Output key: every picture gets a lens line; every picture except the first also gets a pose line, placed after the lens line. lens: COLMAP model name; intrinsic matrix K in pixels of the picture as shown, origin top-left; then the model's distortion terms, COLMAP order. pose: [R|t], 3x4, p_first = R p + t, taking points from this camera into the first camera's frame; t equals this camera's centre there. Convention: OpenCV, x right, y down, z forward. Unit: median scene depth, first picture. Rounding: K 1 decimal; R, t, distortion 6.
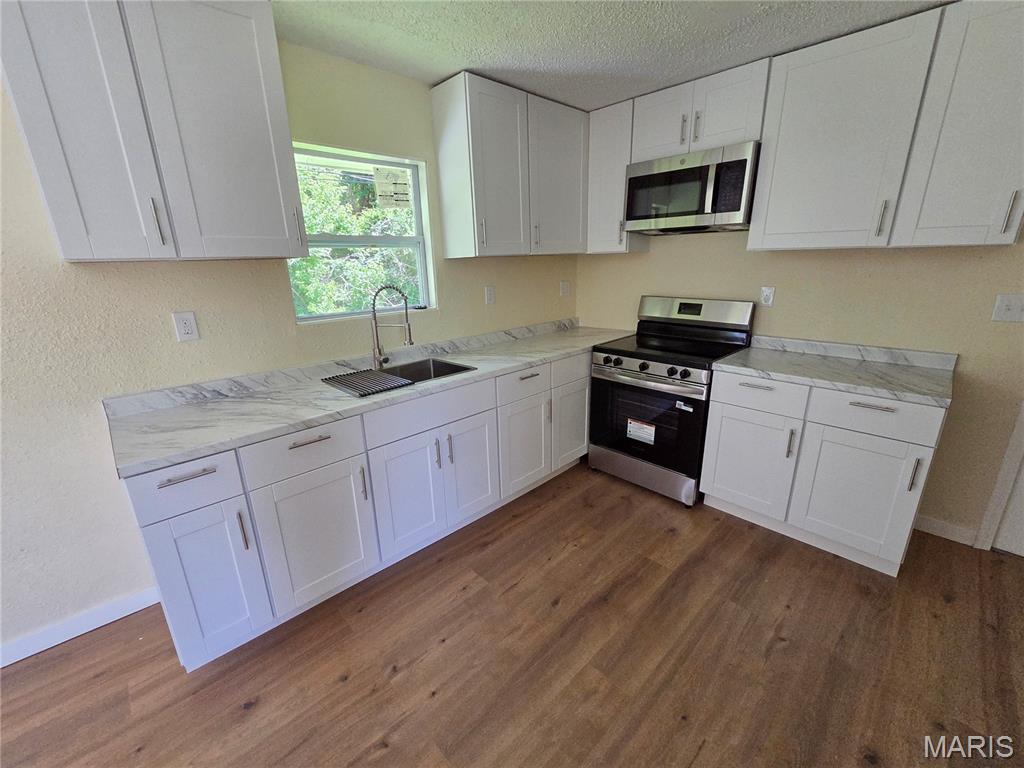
lens RADIAL K [[423.4, 0, 509.2], [0, 423.4, 387.2], [0, 0, 1]] dist [0.001587, 0.000168]
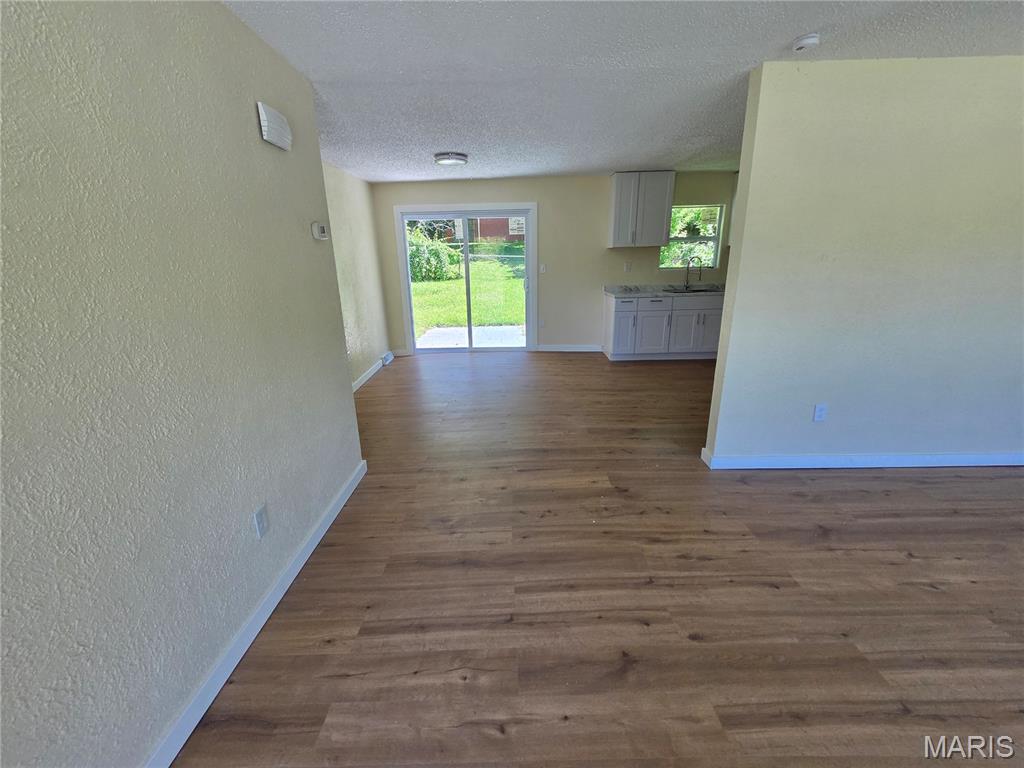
lens RADIAL K [[423.3, 0, 514.9], [0, 423.3, 382.8], [0, 0, 1]] dist [0.000317, -0.000155]
pose [[0.729821, 0.210935, -0.650282, 0.805865], [-0.193968, 0.976010, 0.098899, 0.502155], [0.655543, 0.053955, 0.753228, -1.745611]]
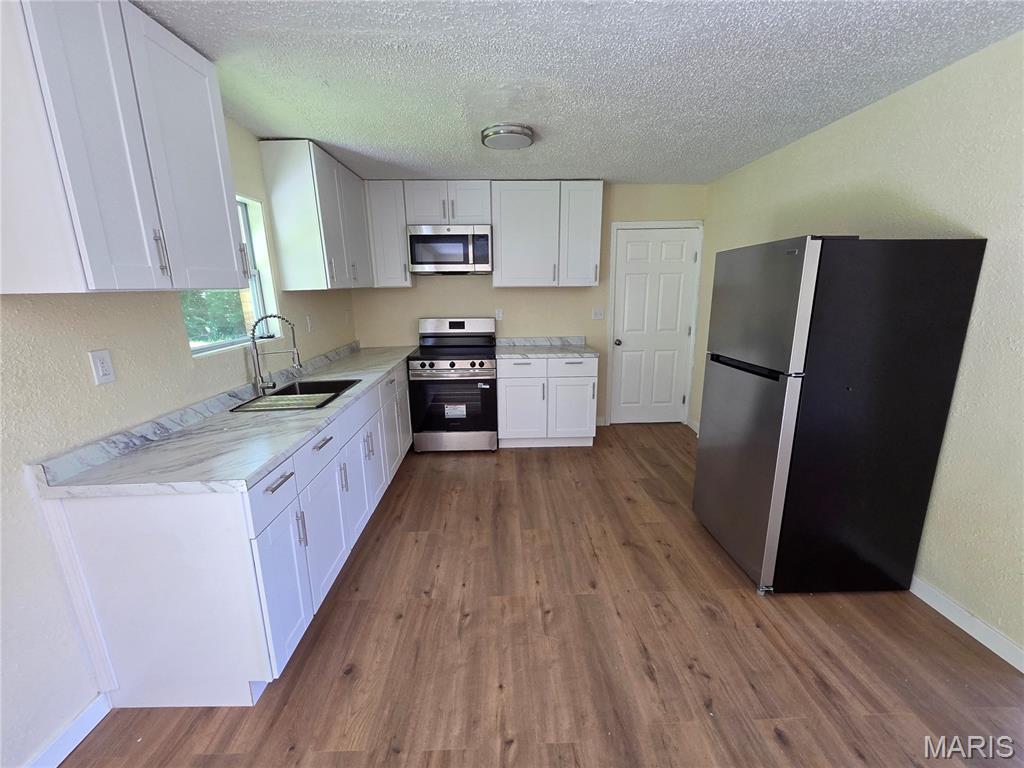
lens RADIAL K [[420.5, 0, 512.0], [0, 420.5, 384.0], [0, 0, 1]] dist [-0.000578, 0.000108]
pose [[0.672247, -0.155357, 0.723843, -0.714573], [0.212353, 0.977113, 0.012499, 0.049246], [-0.709218, 0.145308, 0.689851, -0.148996]]
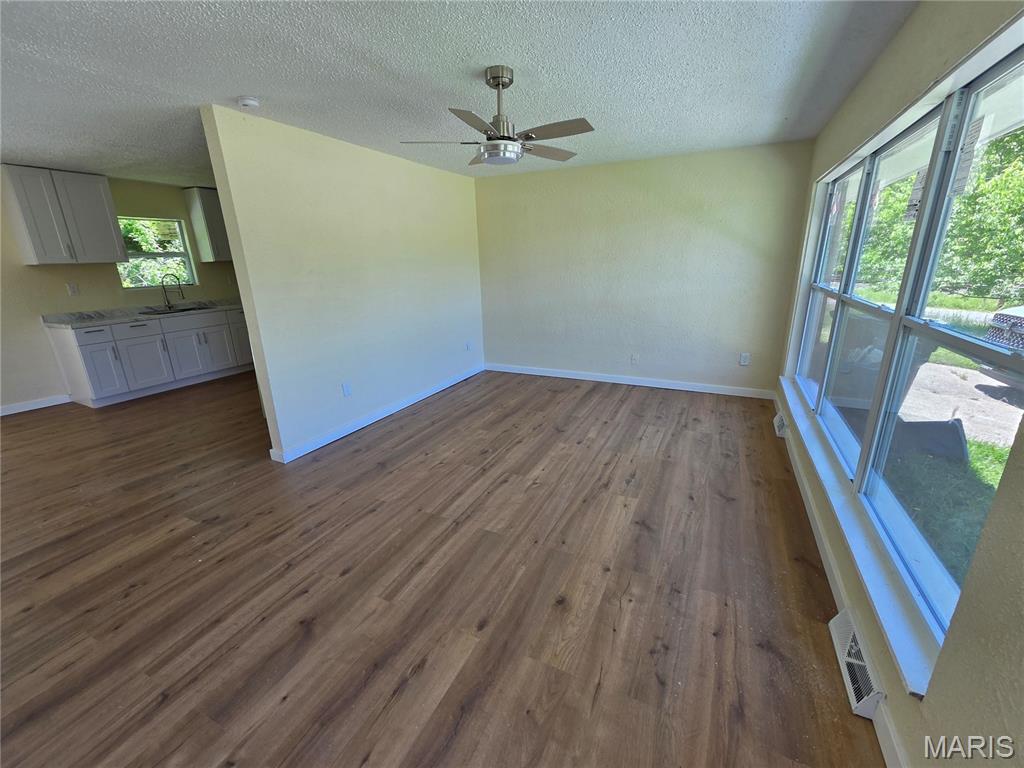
lens RADIAL K [[416.1, 0, 512.0], [0, 416.1, 384.0], [0, 0, 1]] dist [-0.002779, 0.000022]
pose [[0.936598, -0.094757, 0.337349, 0.719928], [0.095151, 0.995344, 0.015408, 0.558841], [-0.337238, 0.017668, 0.941253, -1.962265]]
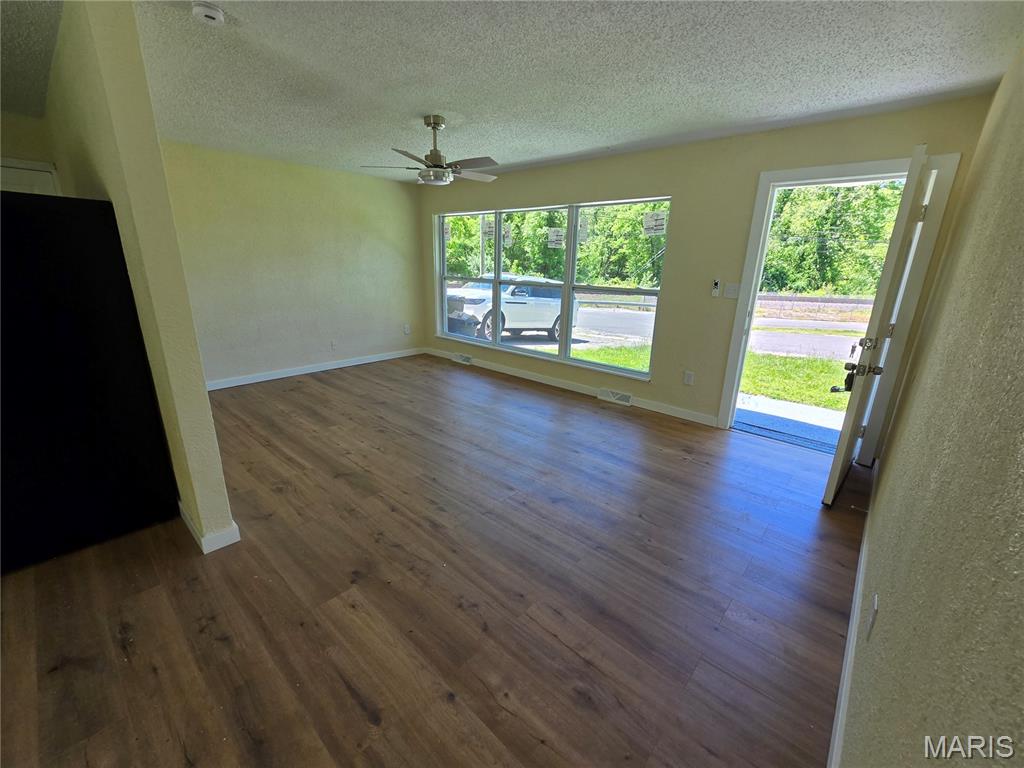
lens RADIAL K [[423.3, 0, 514.9], [0, 423.3, 382.8], [0, 0, 1]] dist [0.000317, -0.000155]
pose [[-0.076215, -0.256688, 0.963485, -0.525560], [0.259757, 0.927818, 0.267733, 0.326761], [-0.962662, 0.270677, -0.004037, -1.012667]]
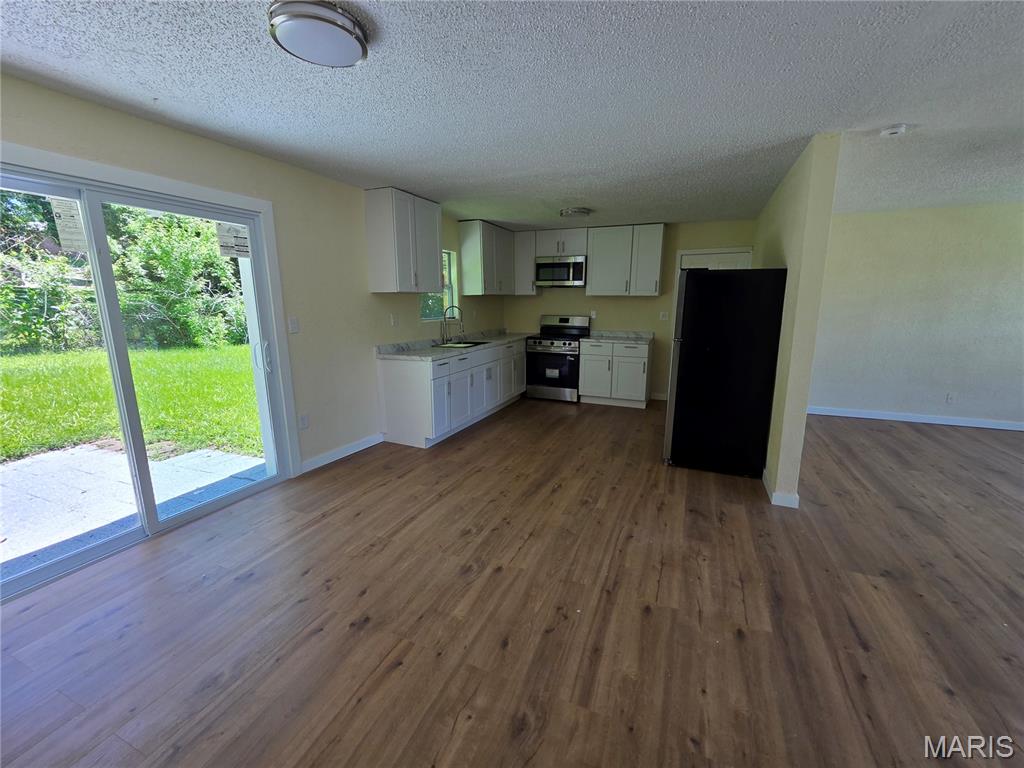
lens RADIAL K [[423.3, 0, 514.9], [0, 423.3, 382.8], [0, 0, 1]] dist [0.000317, -0.000155]
pose [[0.919248, -0.051677, 0.390271, -0.942447], [0.091790, 0.992159, -0.084829, 0.413814], [-0.382827, 0.113802, 0.916784, -1.226650]]
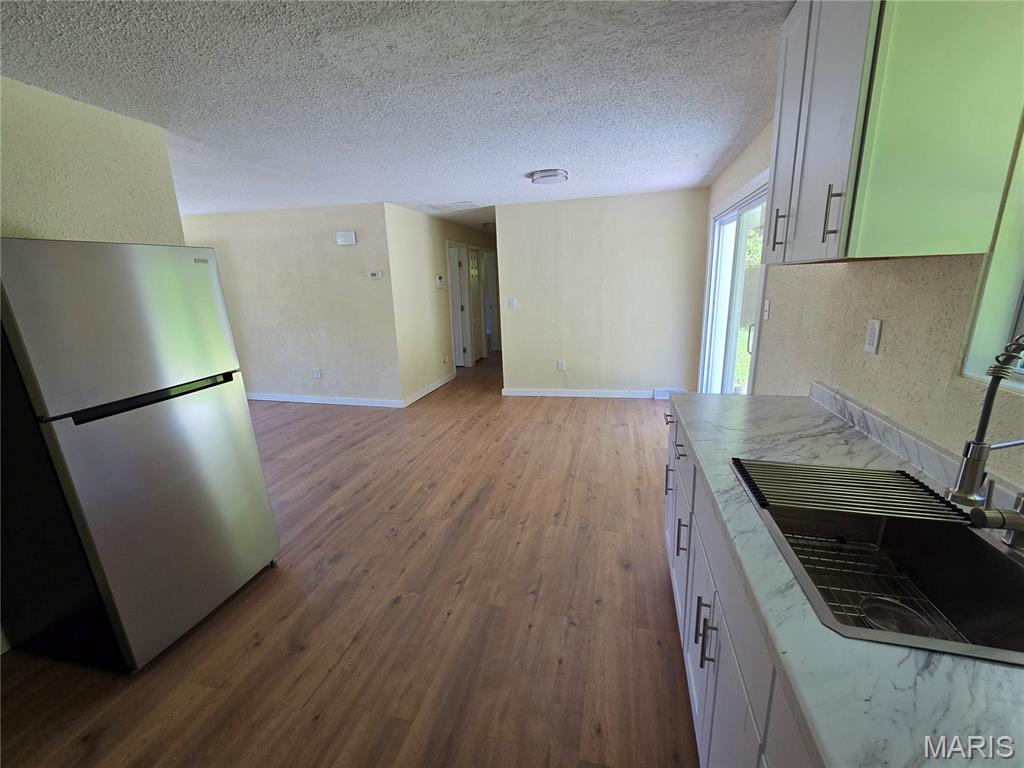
lens RADIAL K [[423.3, 0, 514.9], [0, 423.3, 382.8], [0, 0, 1]] dist [0.000317, -0.000155]
pose [[-0.843386, 0.179747, -0.506351, 0.253815], [-0.097921, 0.875184, 0.473777, -0.340941], [0.528310, 0.449160, -0.720517, 1.102687]]
